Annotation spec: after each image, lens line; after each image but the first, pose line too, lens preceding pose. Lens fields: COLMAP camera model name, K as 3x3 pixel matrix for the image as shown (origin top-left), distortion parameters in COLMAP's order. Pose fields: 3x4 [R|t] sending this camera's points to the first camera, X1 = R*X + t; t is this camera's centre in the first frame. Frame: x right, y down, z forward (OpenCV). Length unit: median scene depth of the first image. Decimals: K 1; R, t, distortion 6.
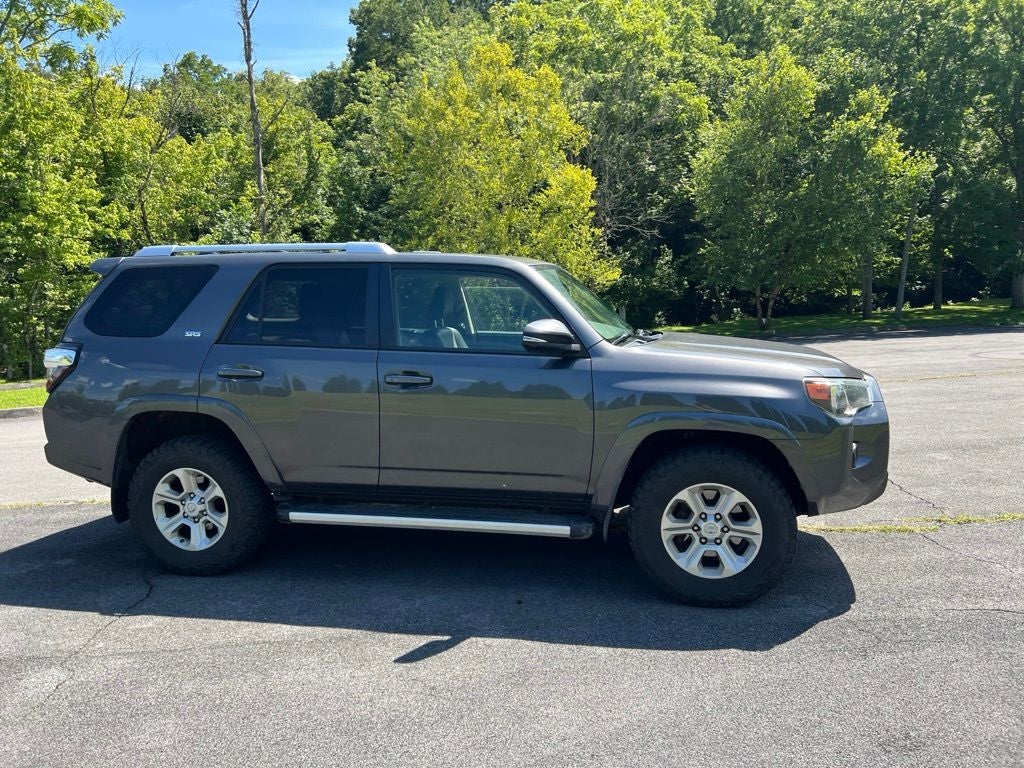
lens RADIAL K [[769.5, 0, 516.4], [0, 769.5, 380.7], [0, 0, 1]] dist [0.050612, -0.054205]
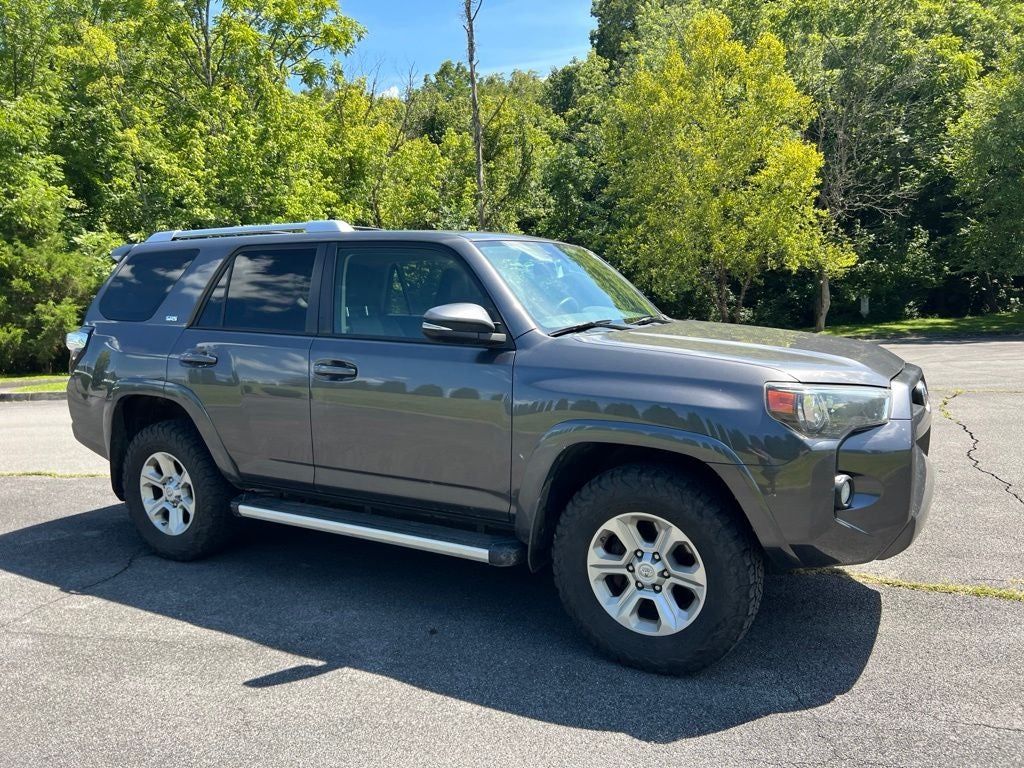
lens RADIAL K [[769.5, 0, 515.4], [0, 769.5, 378.0], [0, 0, 1]] dist [0.050612, -0.054205]
pose [[0.950897, 0.031074, -0.307944, 0.313418], [-0.028603, 0.999512, 0.012534, -0.008836], [0.308184, -0.003111, 0.951322, 0.185825]]
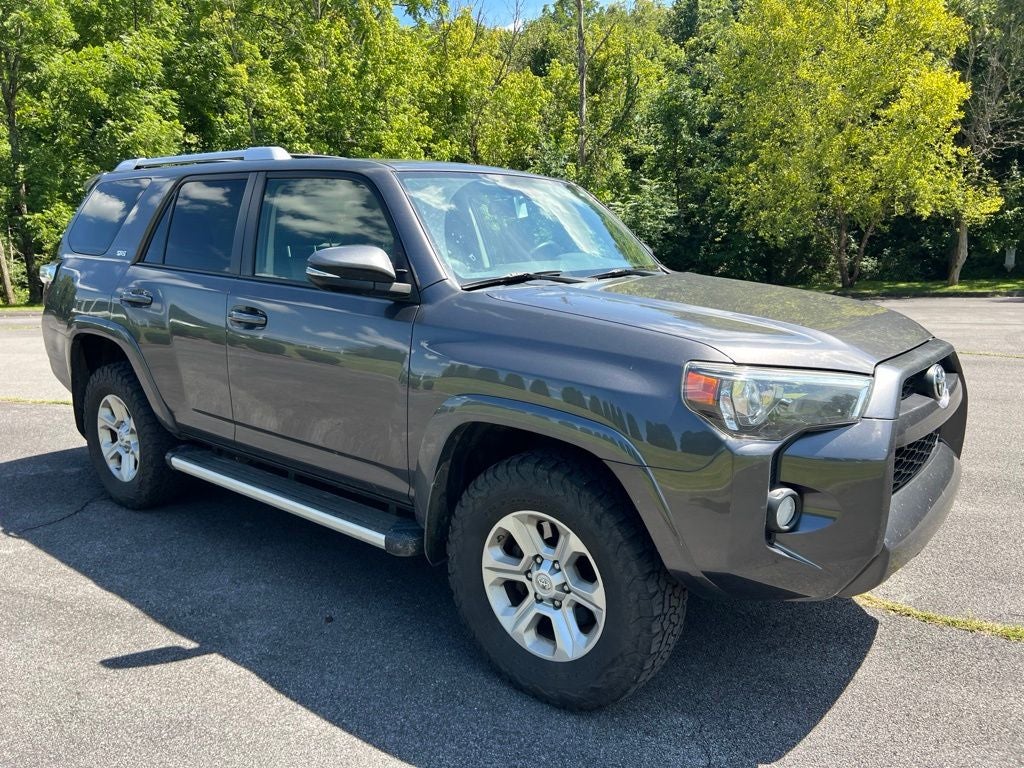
lens RADIAL K [[769.5, 0, 505.1], [0, 769.5, 375.3], [0, 0, 1]] dist [0.050612, -0.054205]
pose [[0.889415, 0.100652, -0.445882, 0.427312], [-0.066559, 0.993576, 0.091519, -0.030953], [0.452229, -0.051720, 0.890401, 0.367346]]
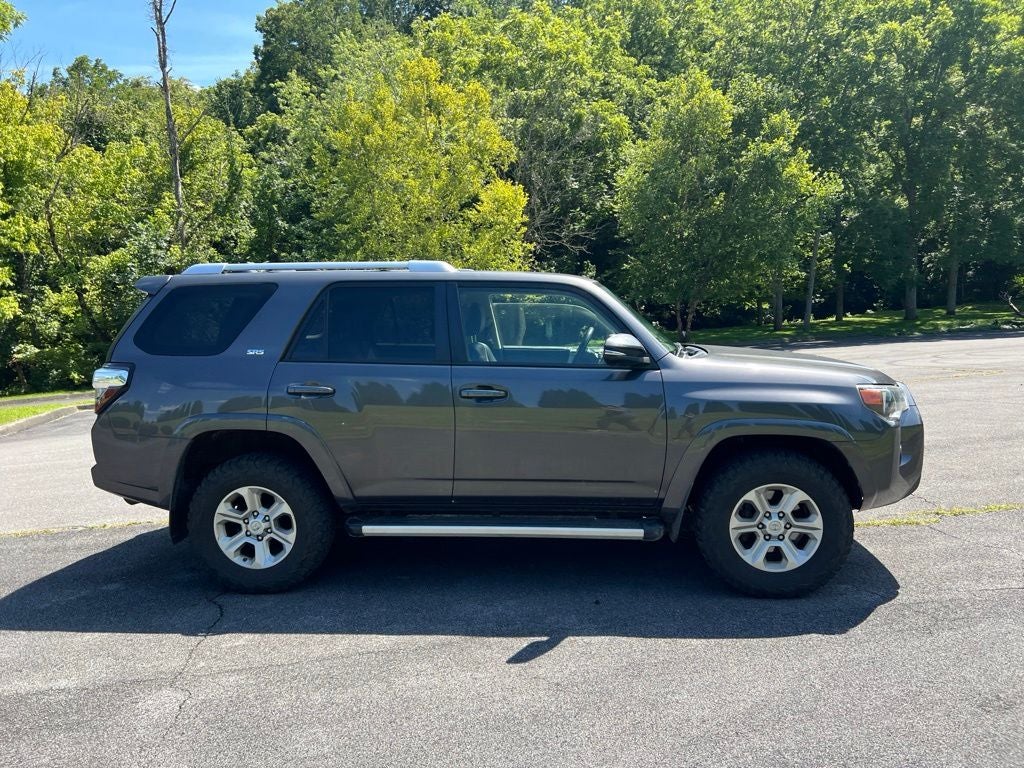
lens RADIAL K [[769.5, 0, 516.4], [0, 769.5, 393.9], [0, 0, 1]] dist [0.050612, -0.054205]
pose [[0.993337, -0.018341, 0.113776, -0.197604], [0.018514, 0.999828, -0.000463, 0.000648], [-0.113748, 0.002567, 0.993506, -0.030447]]
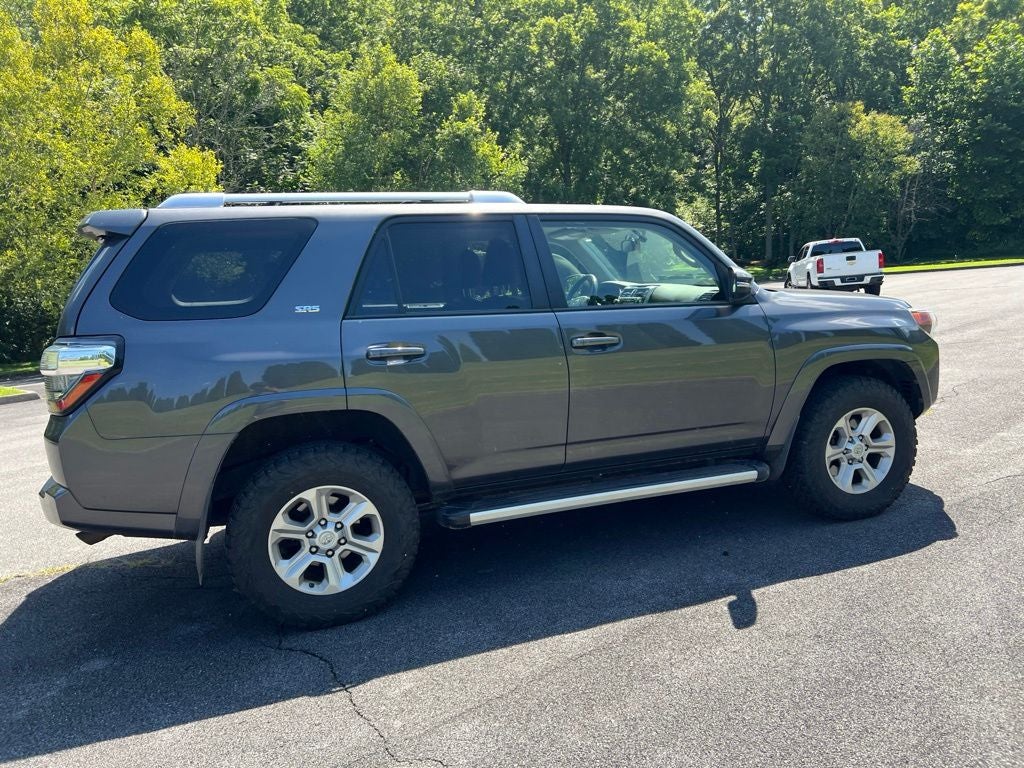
lens RADIAL K [[769.5, 0, 516.5], [0, 769.5, 388.4], [0, 0, 1]] dist [0.050612, -0.054205]
pose [[0.848215, -0.108192, 0.518484, -0.644271], [0.101825, 0.993964, 0.040829, 0.006617], [-0.519772, 0.018163, 0.854112, 0.257023]]
